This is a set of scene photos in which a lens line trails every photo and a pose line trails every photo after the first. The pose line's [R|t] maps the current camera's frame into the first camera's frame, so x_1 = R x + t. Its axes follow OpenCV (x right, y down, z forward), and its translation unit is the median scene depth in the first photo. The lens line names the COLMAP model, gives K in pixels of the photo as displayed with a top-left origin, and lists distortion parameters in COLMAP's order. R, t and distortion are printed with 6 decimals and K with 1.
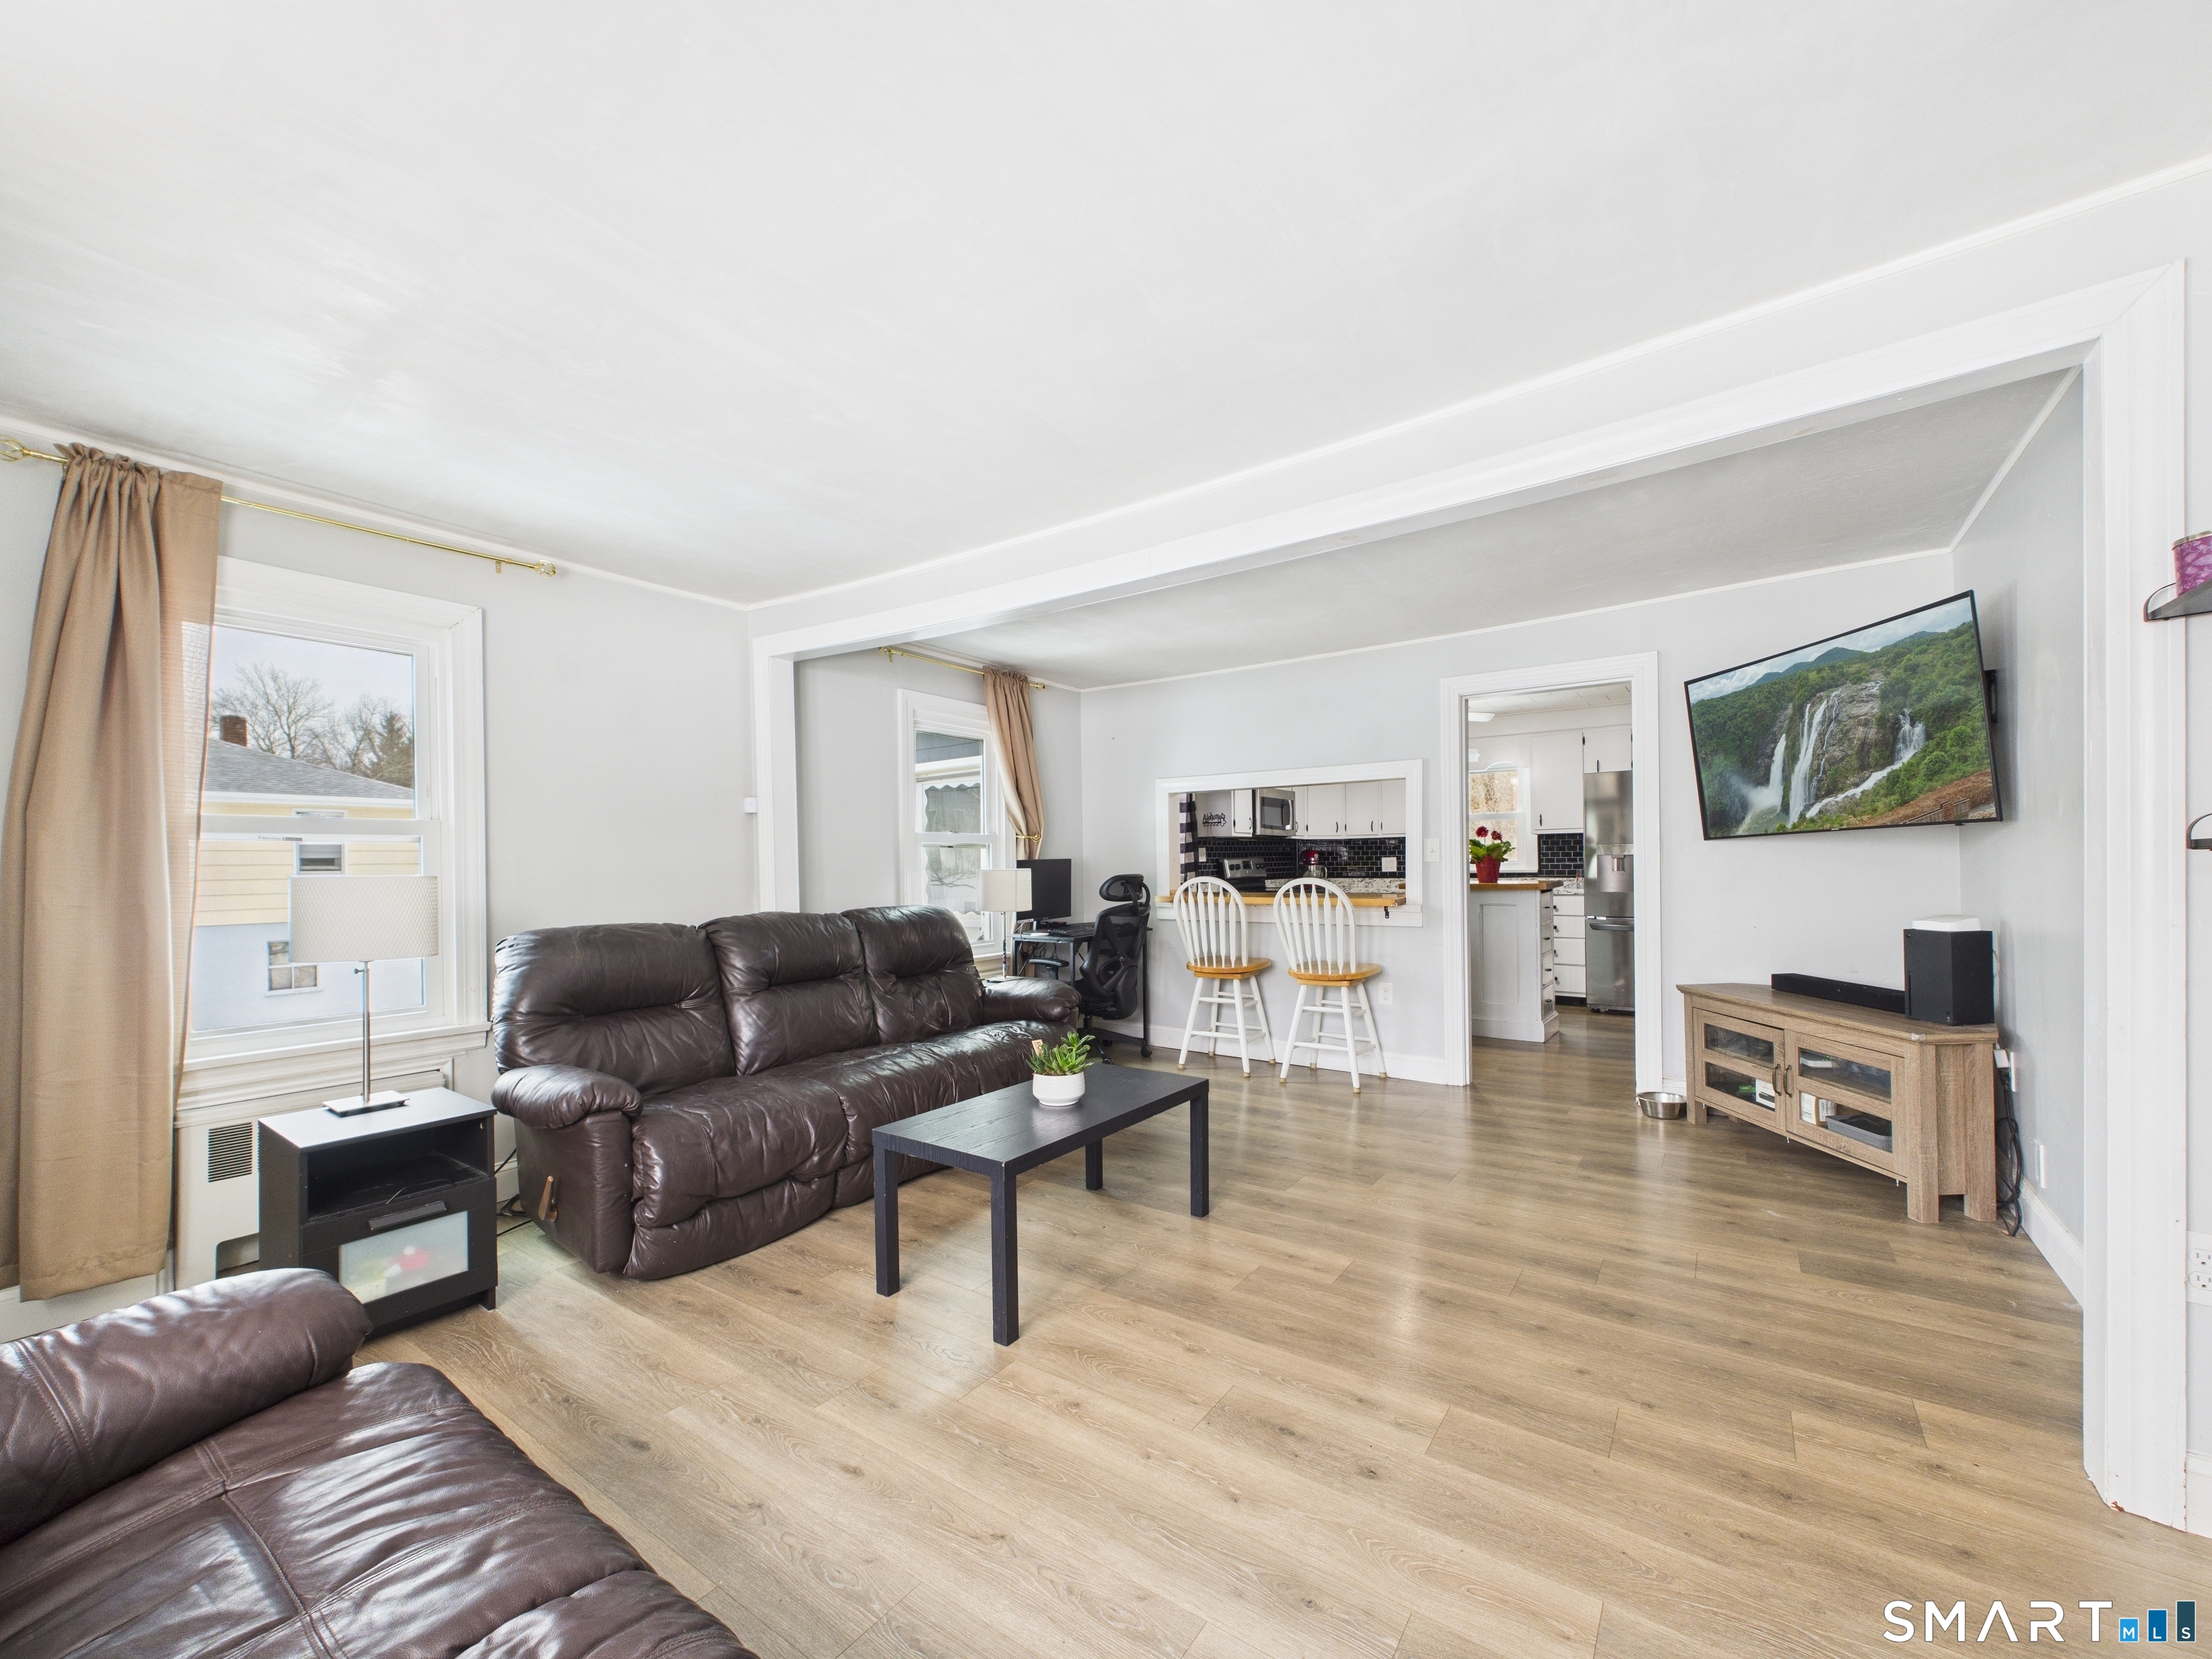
lens RADIAL K [[882.1, 0, 1105.2], [0, 882.1, 869.1], [0, 0, 1]] dist [0.001039, 0.000065]
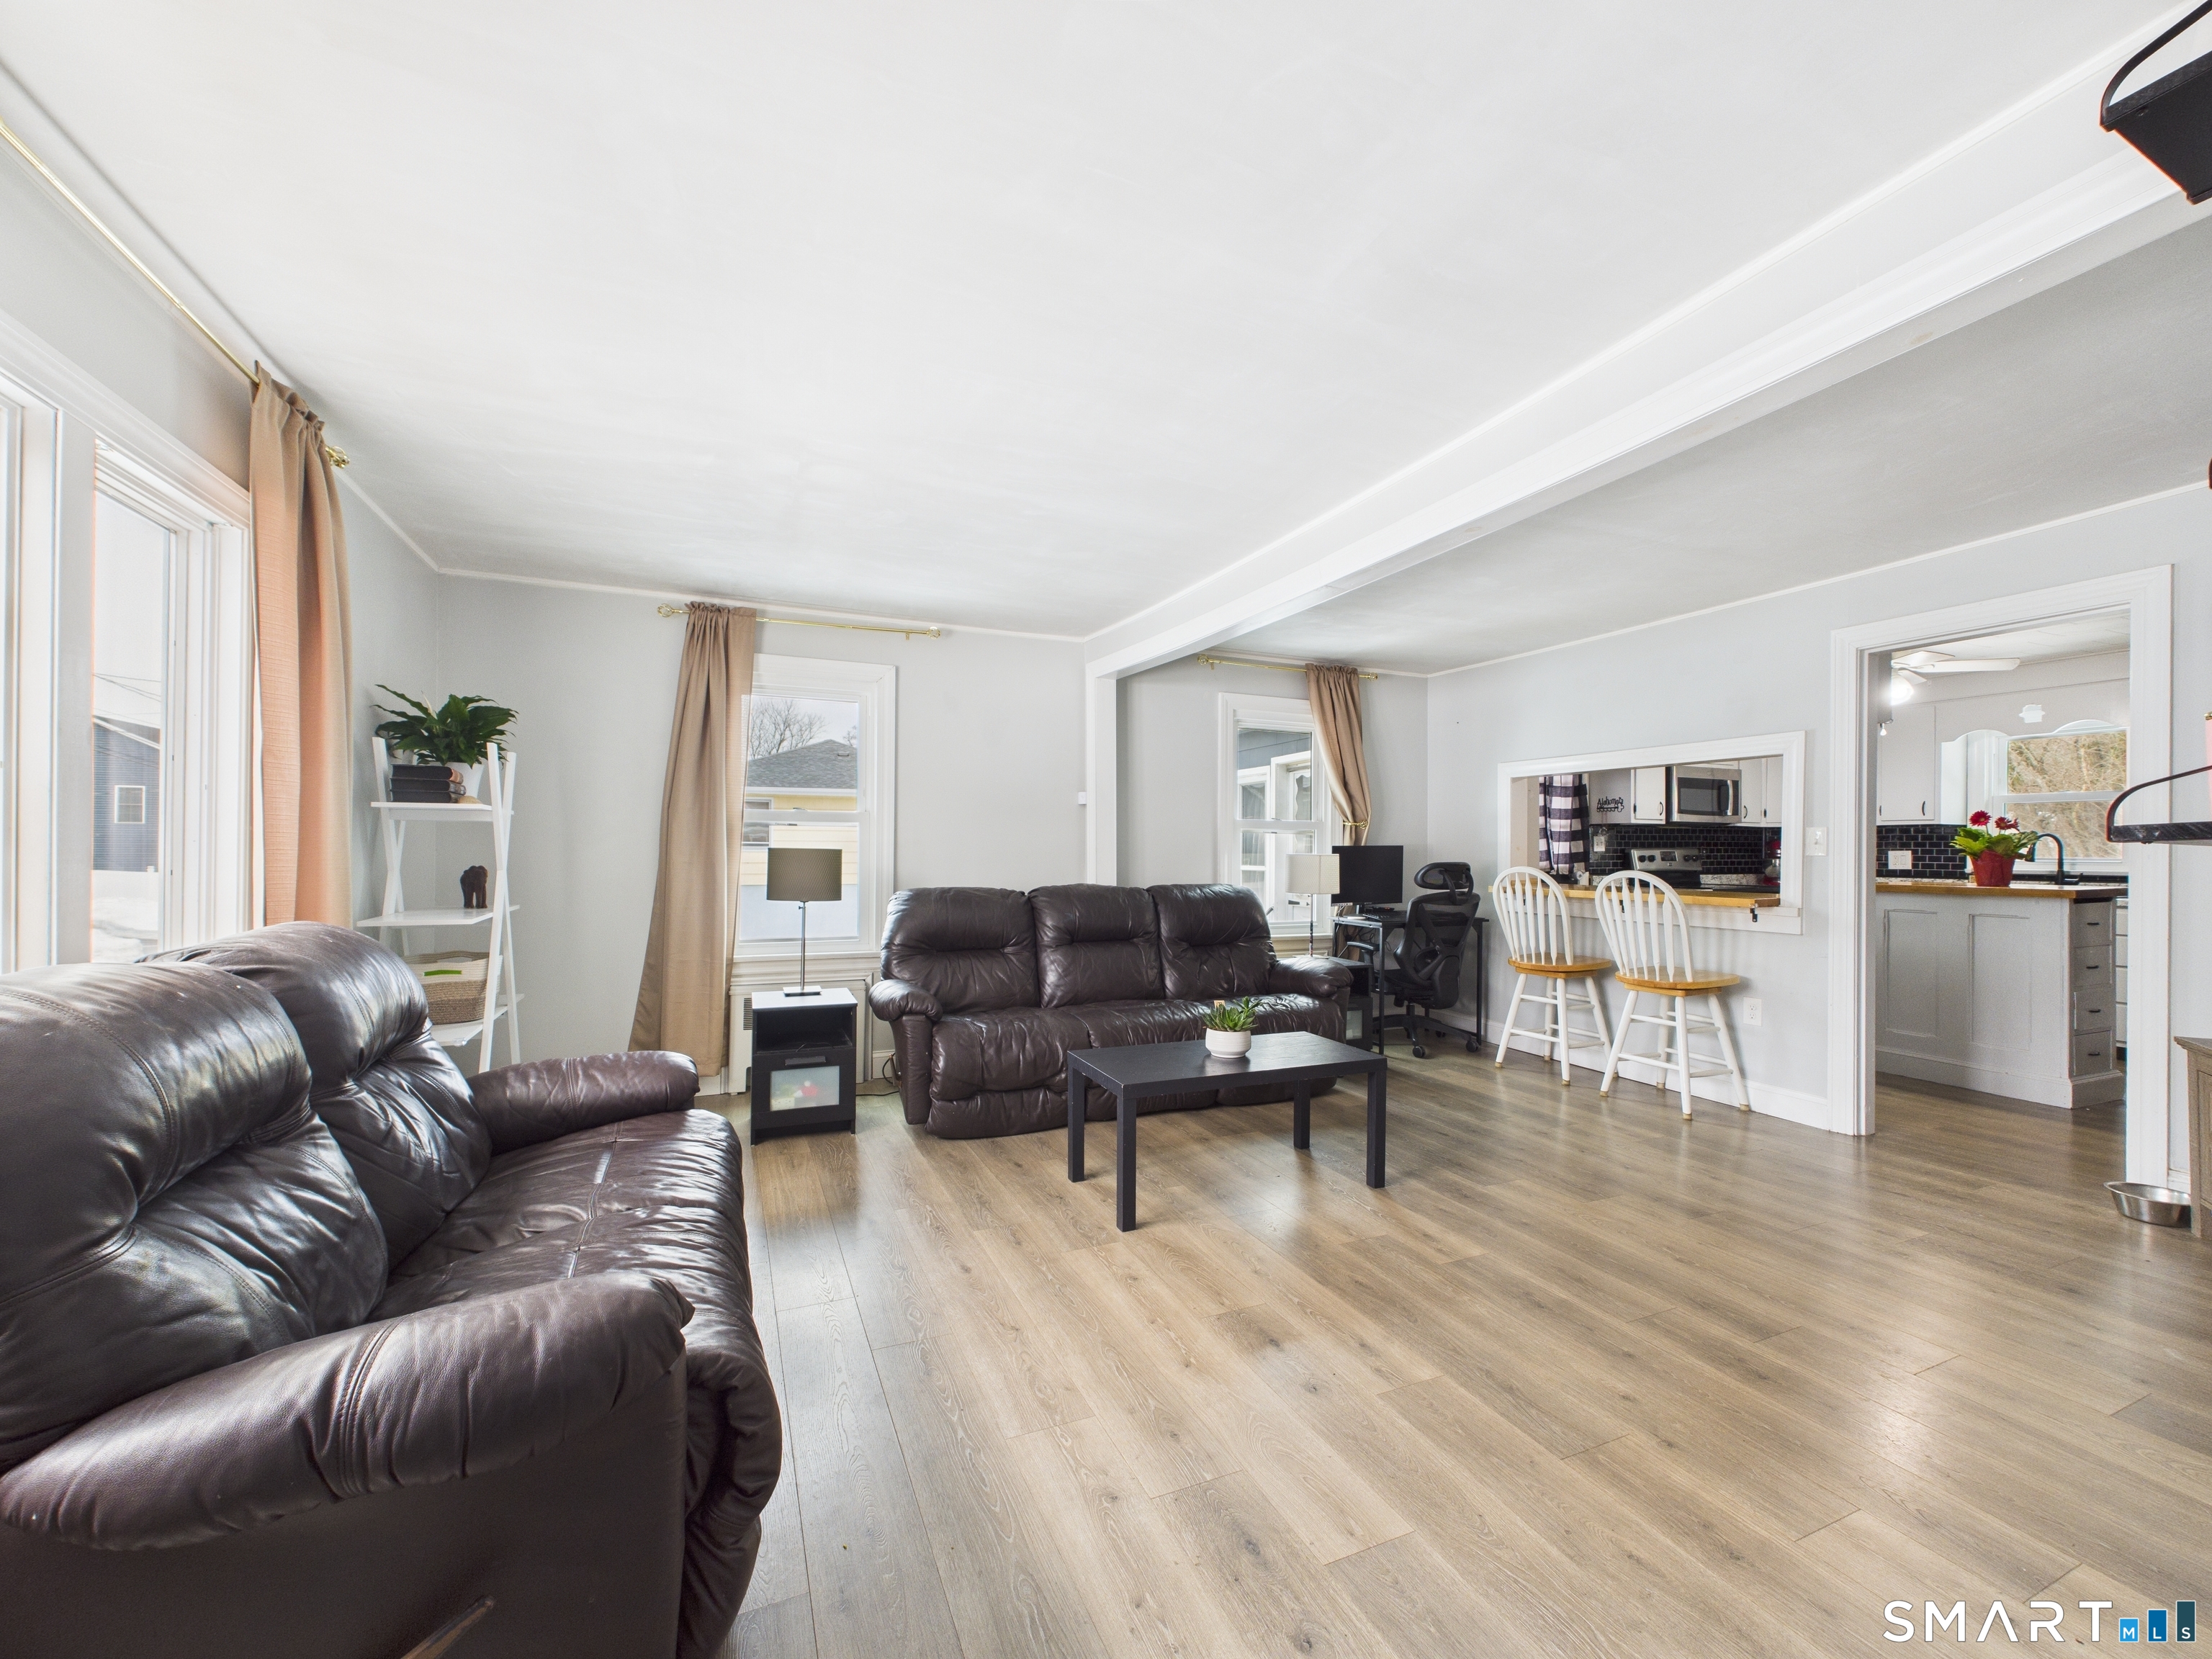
lens RADIAL K [[882.9, 0, 1108.1], [0, 882.9, 849.2], [0, 0, 1]] dist [0.001420, 0.000066]
pose [[0.855798, 0.018047, -0.516996, 0.257544], [-0.020928, 0.999781, 0.000256, -0.000902], [0.516887, 0.010601, 0.855988, -0.044808]]
